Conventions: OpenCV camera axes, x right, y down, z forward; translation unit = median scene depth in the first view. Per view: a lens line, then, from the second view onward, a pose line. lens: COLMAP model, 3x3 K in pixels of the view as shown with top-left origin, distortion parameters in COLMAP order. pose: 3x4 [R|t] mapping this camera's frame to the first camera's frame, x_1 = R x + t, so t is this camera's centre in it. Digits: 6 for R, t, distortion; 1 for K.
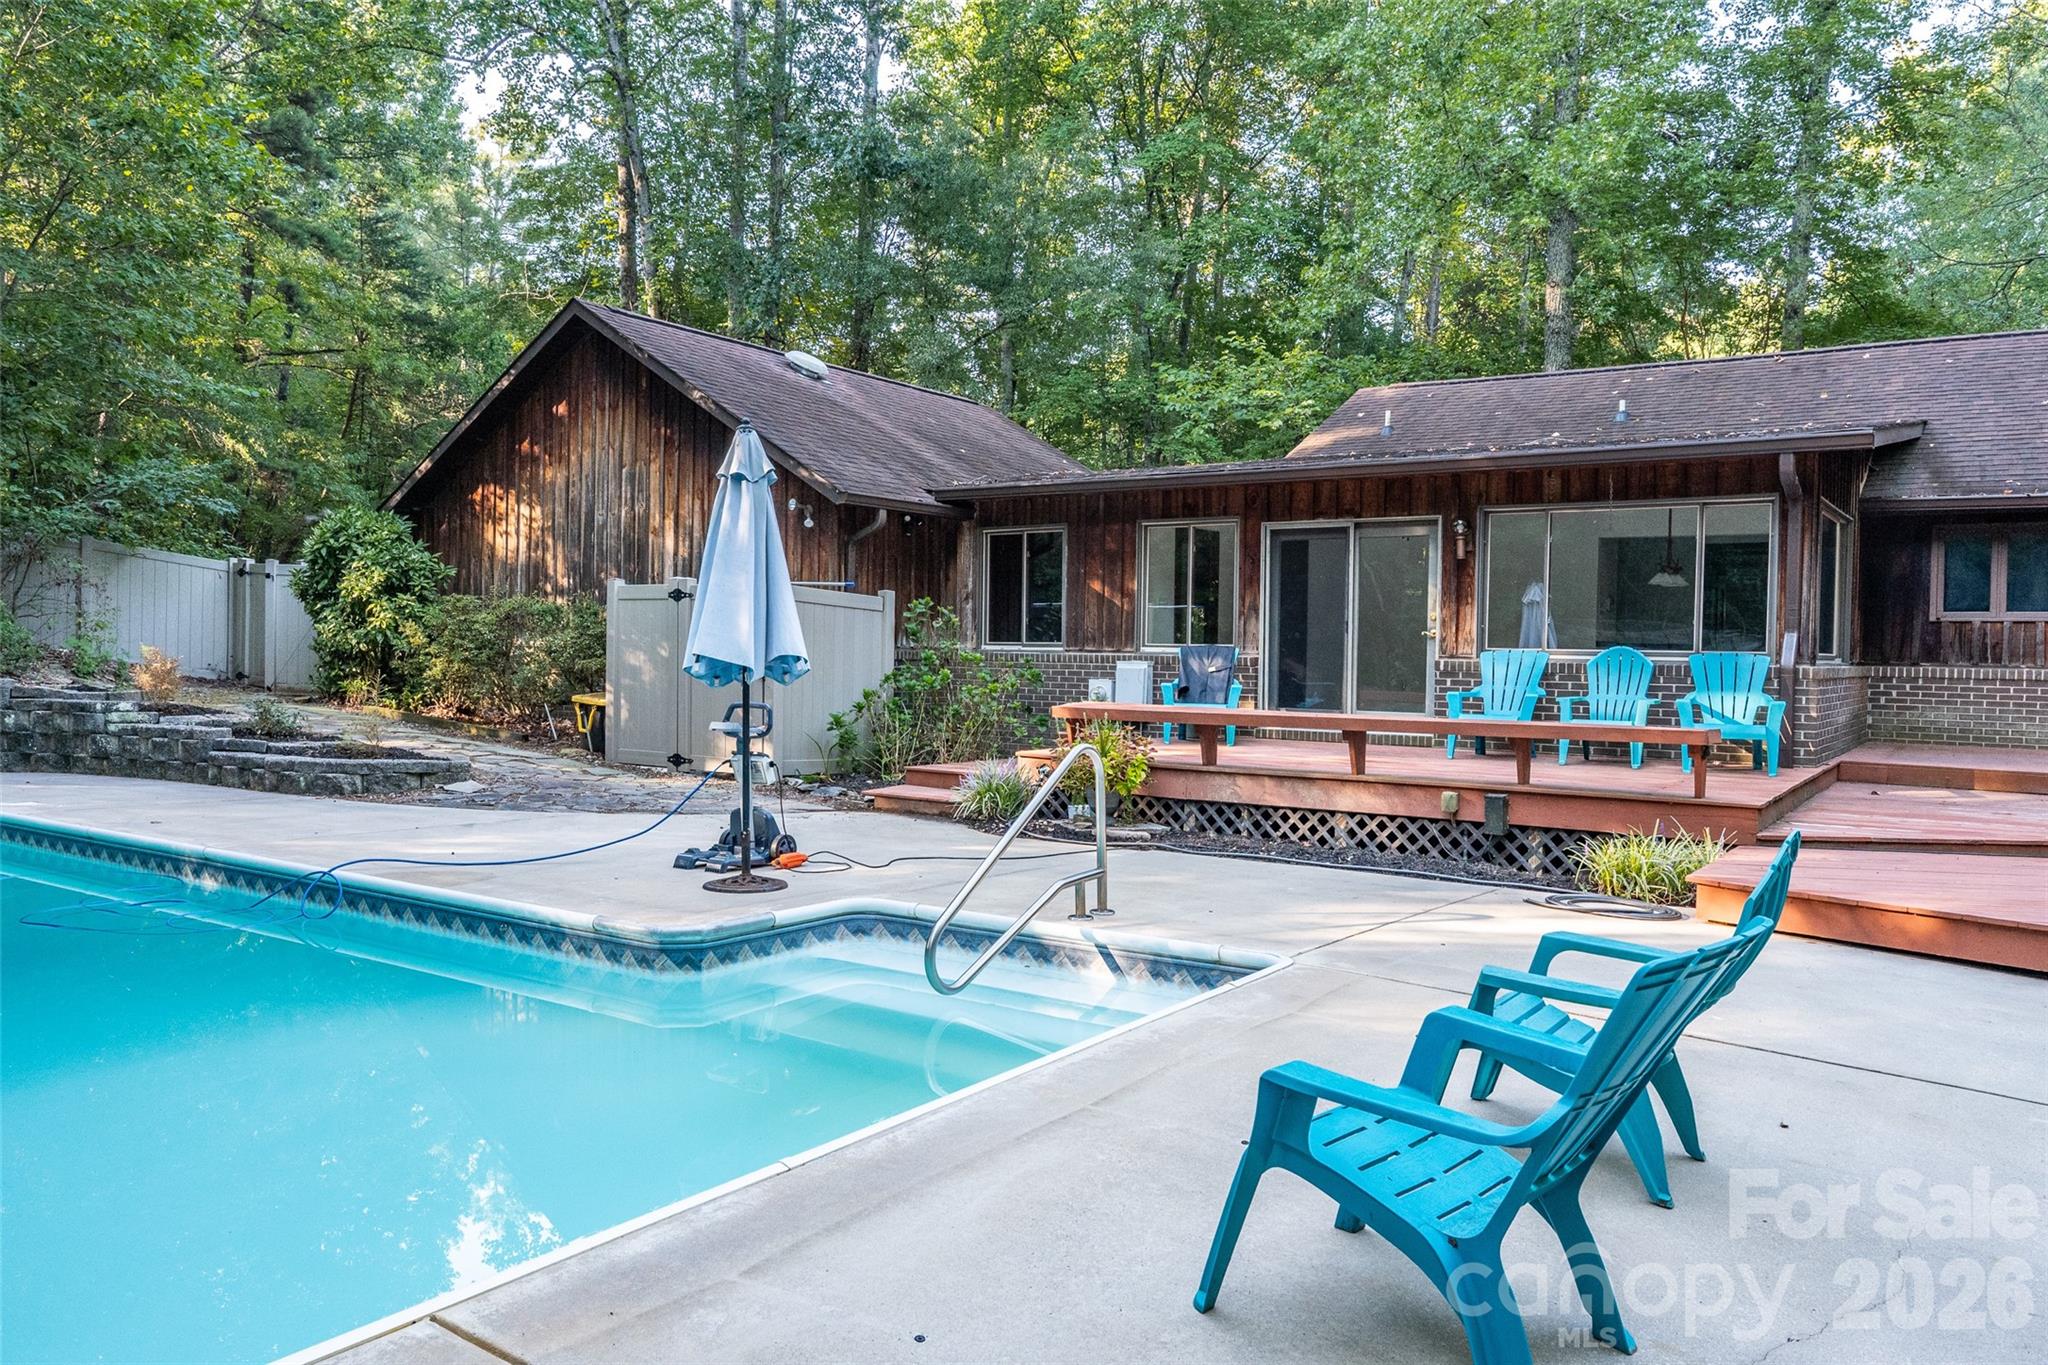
lens RADIAL K [[1460.6, 0, 1022.6], [0, 1460.6, 691.0], [0, 0, 1]] dist [-0.013650, -0.000630]
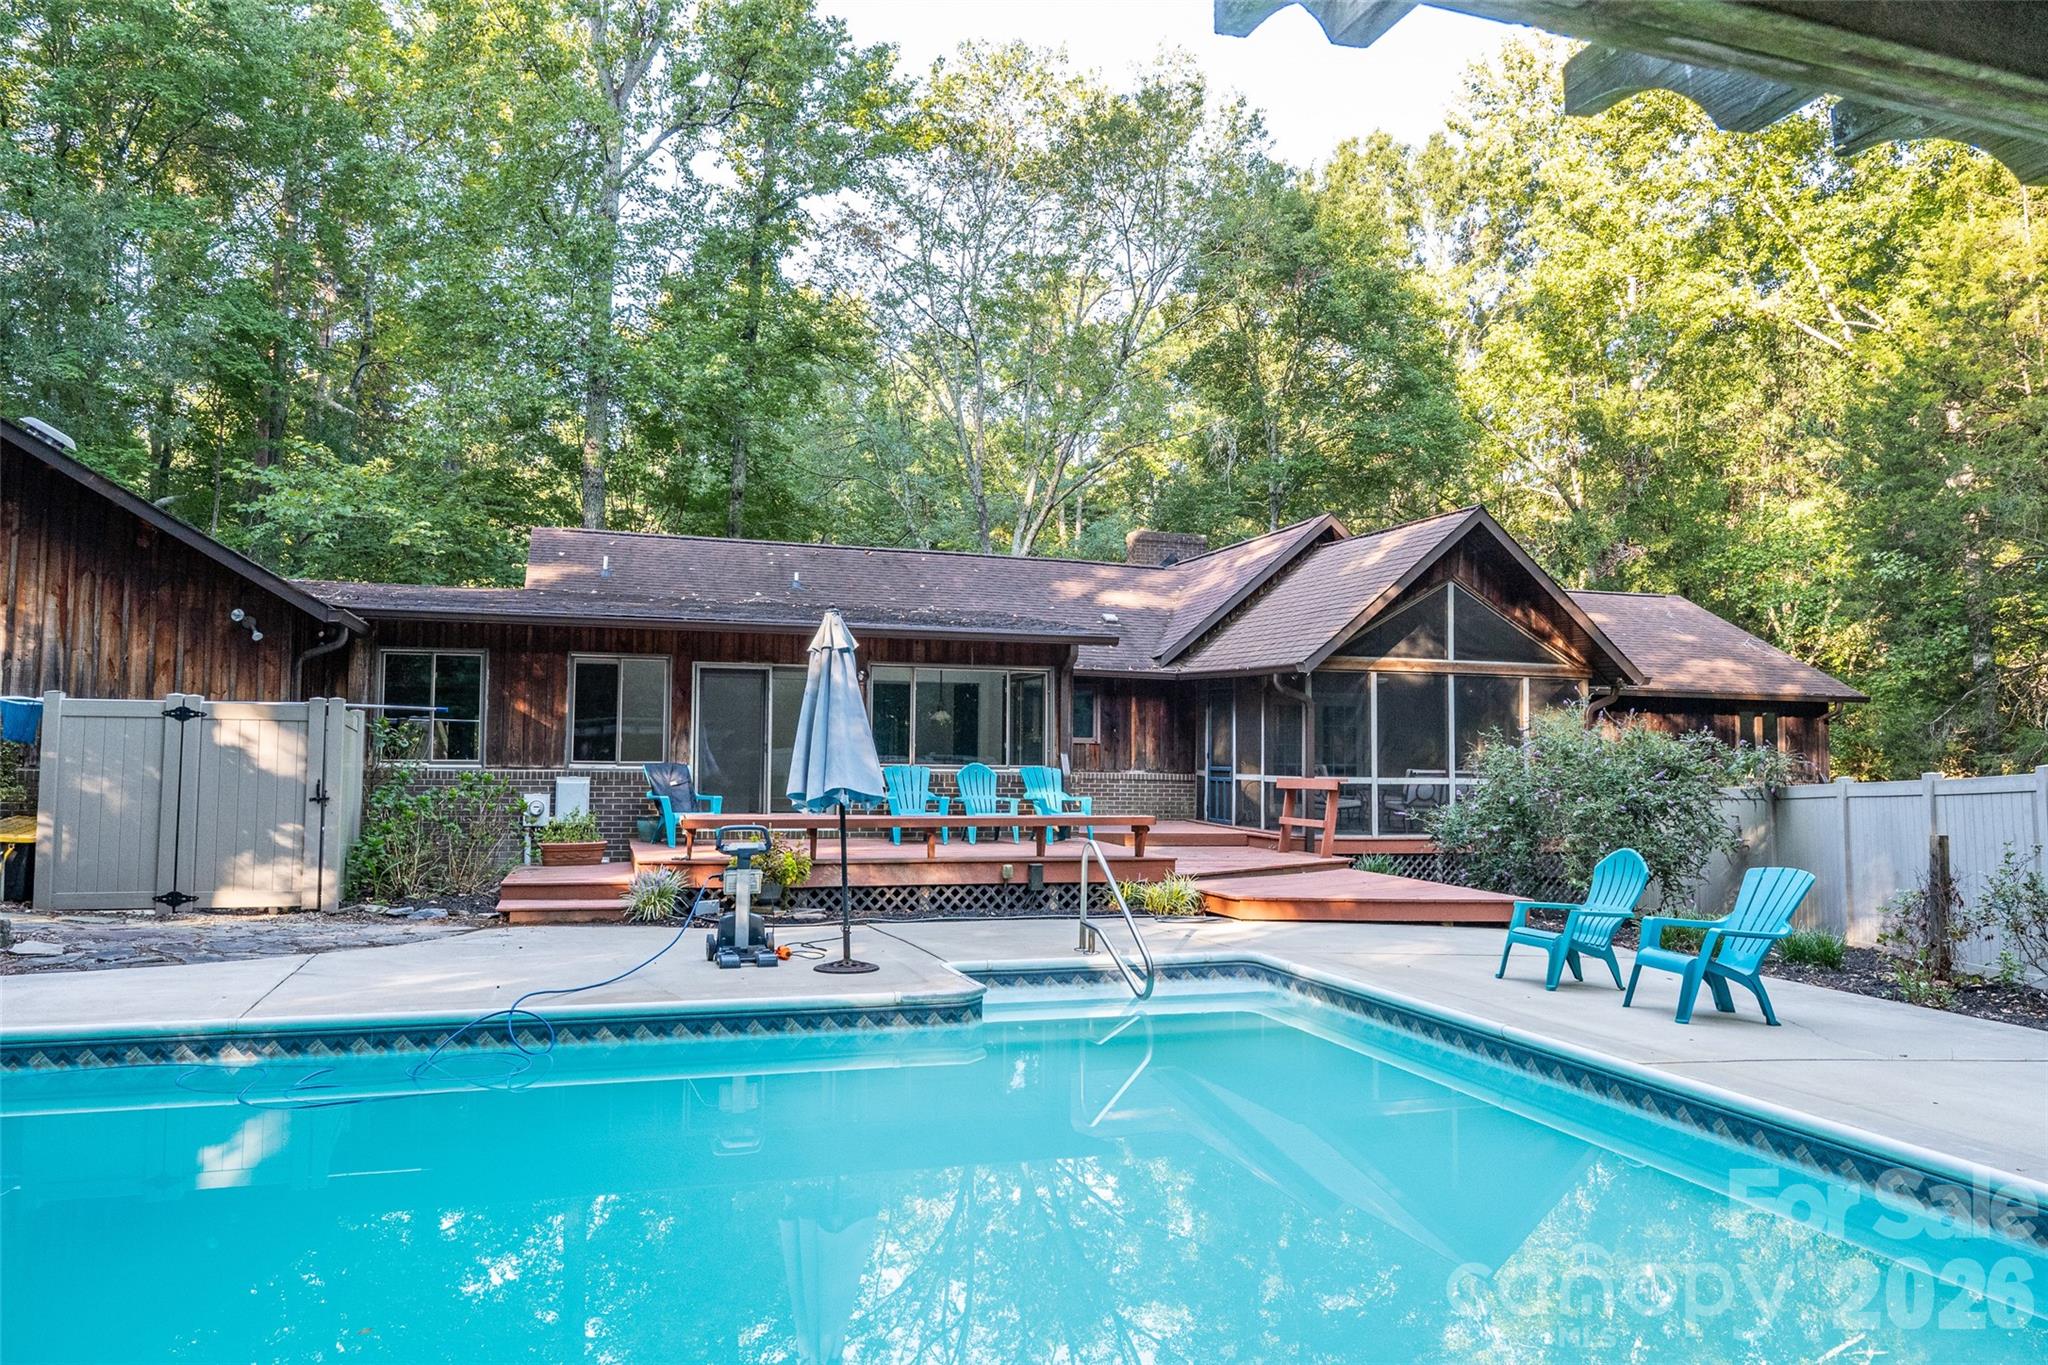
lens RADIAL K [[1460.6, 0, 1017.9], [0, 1460.6, 675.8], [0, 0, 1]] dist [-0.013650, -0.000630]
pose [[0.607885, 0.034373, 0.793281, -0.832288], [0.020595, 0.998044, -0.059027, -0.033764], [-0.793758, 0.052219, 0.605988, 0.059077]]
